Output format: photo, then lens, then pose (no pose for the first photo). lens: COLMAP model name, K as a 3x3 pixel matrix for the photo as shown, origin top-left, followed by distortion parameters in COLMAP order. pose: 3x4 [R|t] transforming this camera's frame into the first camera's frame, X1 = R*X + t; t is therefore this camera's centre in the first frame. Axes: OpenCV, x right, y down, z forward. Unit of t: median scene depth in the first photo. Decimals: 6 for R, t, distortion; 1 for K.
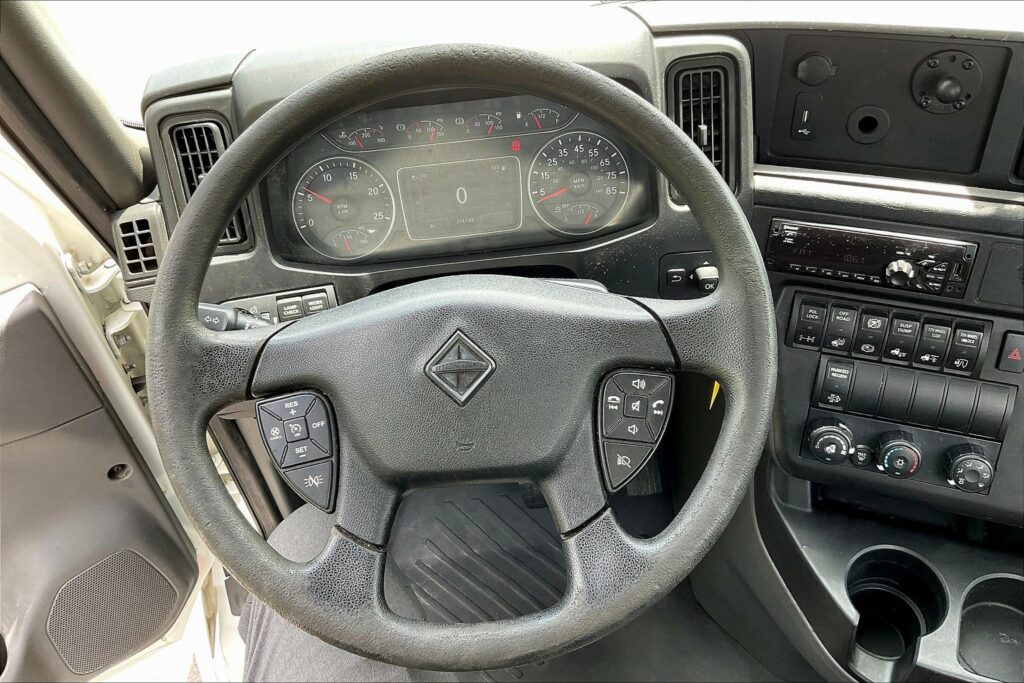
lens RADIAL K [[801.8, 0, 512.0], [0, 801.8, 341.5], [0, 0, 1]] dist [0.005321, -0.071479]
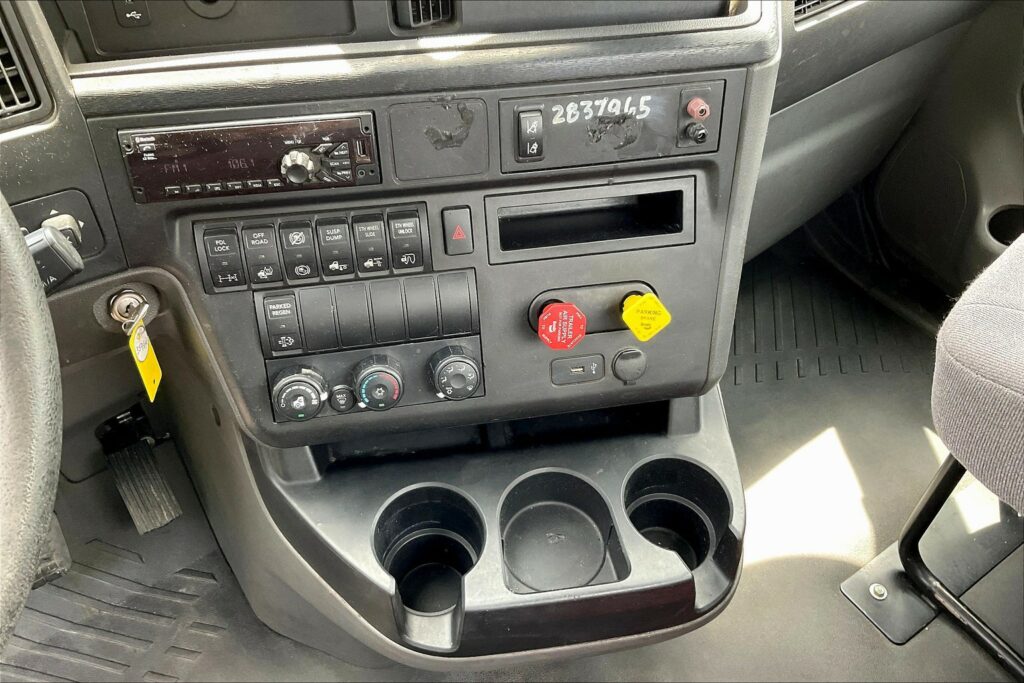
lens RADIAL K [[801.8, 0, 512.0], [0, 801.8, 341.5], [0, 0, 1]] dist [0.005321, -0.071479]
pose [[0.848293, -0.286511, 0.445320, 0.245249], [0.277524, 0.956779, 0.086918, 0.066581], [-0.450976, 0.049855, 0.891143, 0.186395]]
